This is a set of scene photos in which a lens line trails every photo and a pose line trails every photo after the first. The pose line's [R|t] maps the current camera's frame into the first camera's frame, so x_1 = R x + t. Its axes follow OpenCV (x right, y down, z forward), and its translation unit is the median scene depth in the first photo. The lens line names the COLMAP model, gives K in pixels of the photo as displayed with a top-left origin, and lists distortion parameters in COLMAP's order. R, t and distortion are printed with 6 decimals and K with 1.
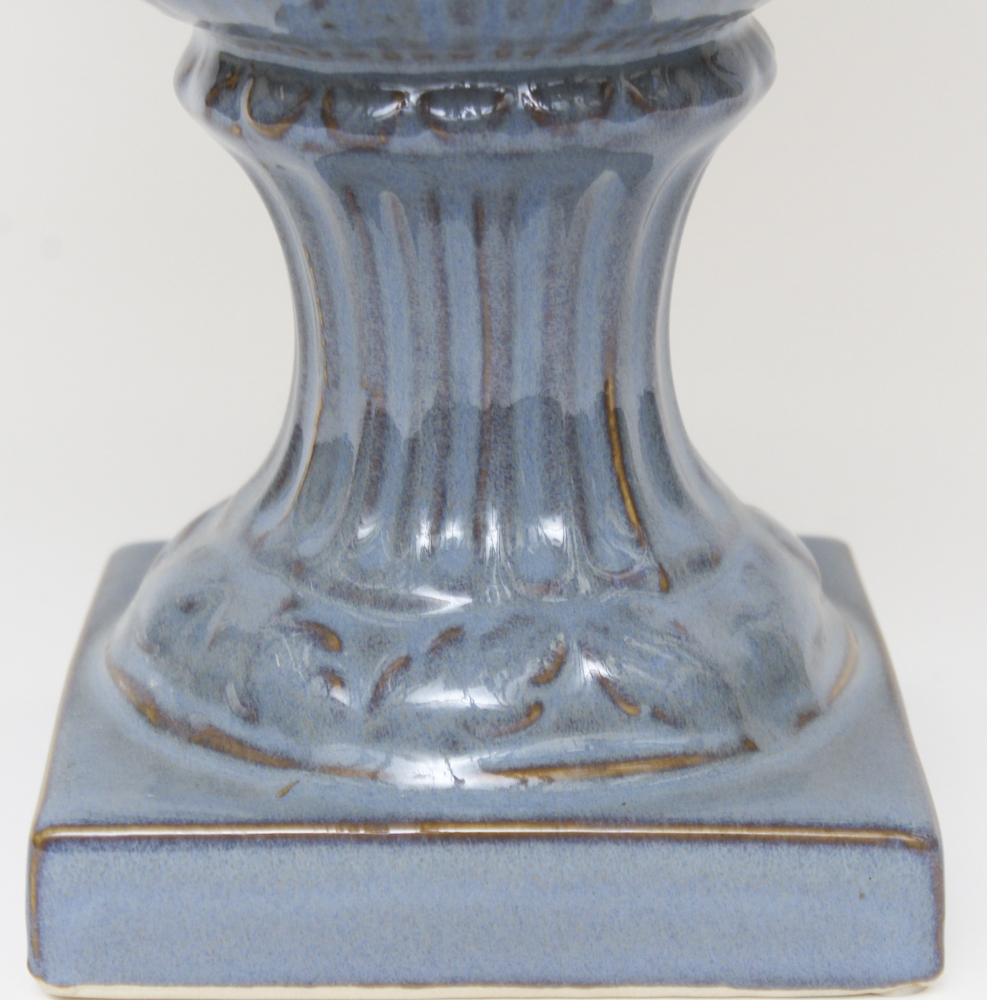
lens RADIAL K [[4272.6, 0, 492.0], [0, 4272.6, 501.5], [0, 0, 1]] dist [0.477118, 0.000000]
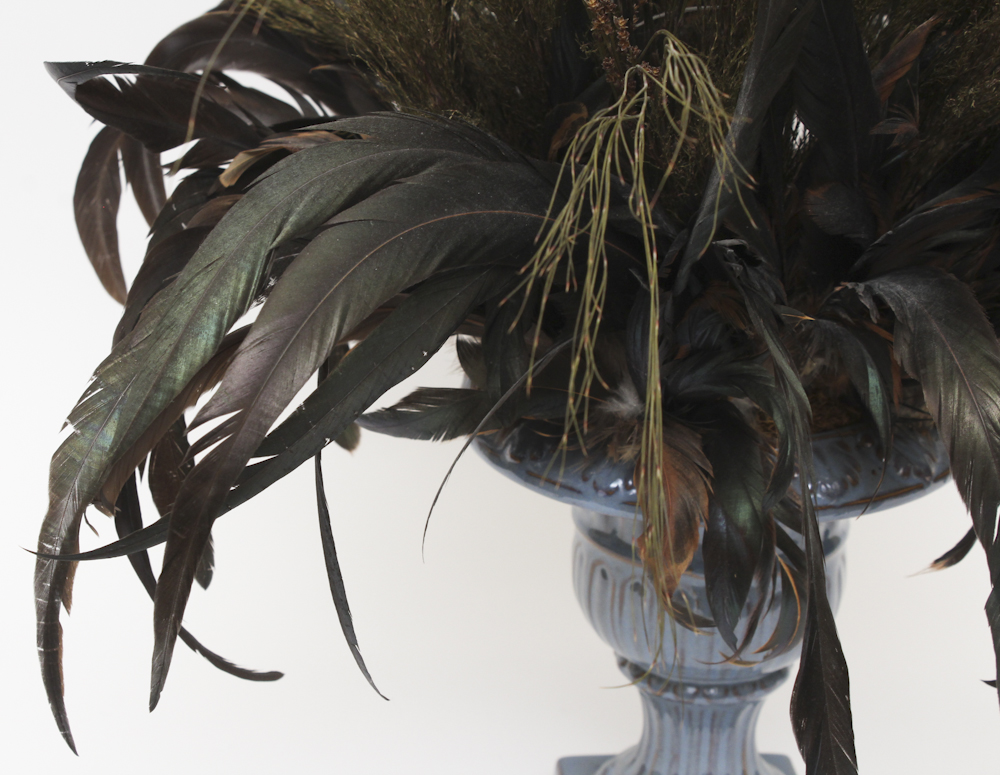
lens RADIAL K [[2165.9, 0, 497.0], [0, 2165.9, 388.0], [0, 0, 1]] dist [0.016362, 0.000000]
pose [[0.999251, 0.008945, 0.037636, -0.241151], [-0.008941, 0.999960, -0.000259, -0.321549], [-0.037637, -0.000078, 0.999291, -0.722729]]
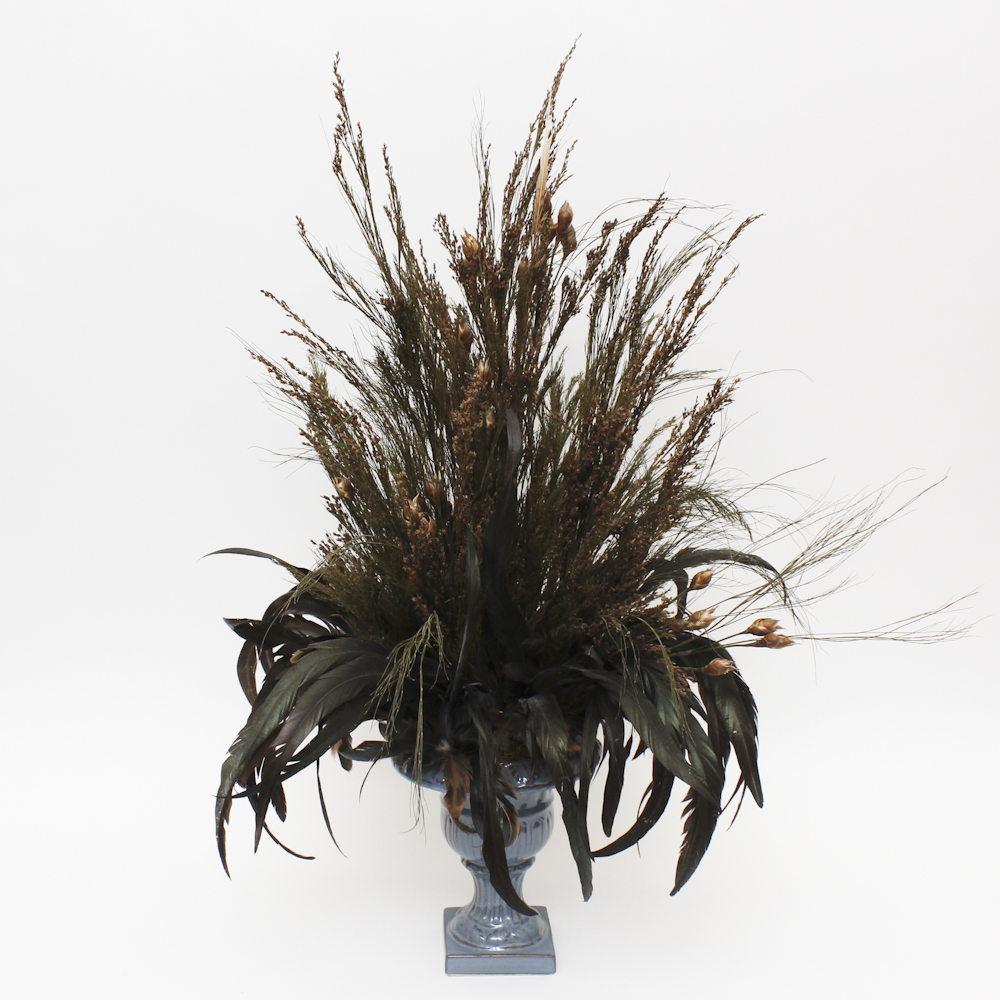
lens RADIAL K [[1261.9, 0, 502.4], [0, 1261.9, 500.6], [0, 0, 1]] dist [-0.196958, 0.000000]
pose [[0.999284, 0.007051, 0.037160, -0.089214], [0.000848, 0.978042, -0.208407, -0.279337], [-0.037814, 0.208290, 0.977336, -1.446221]]
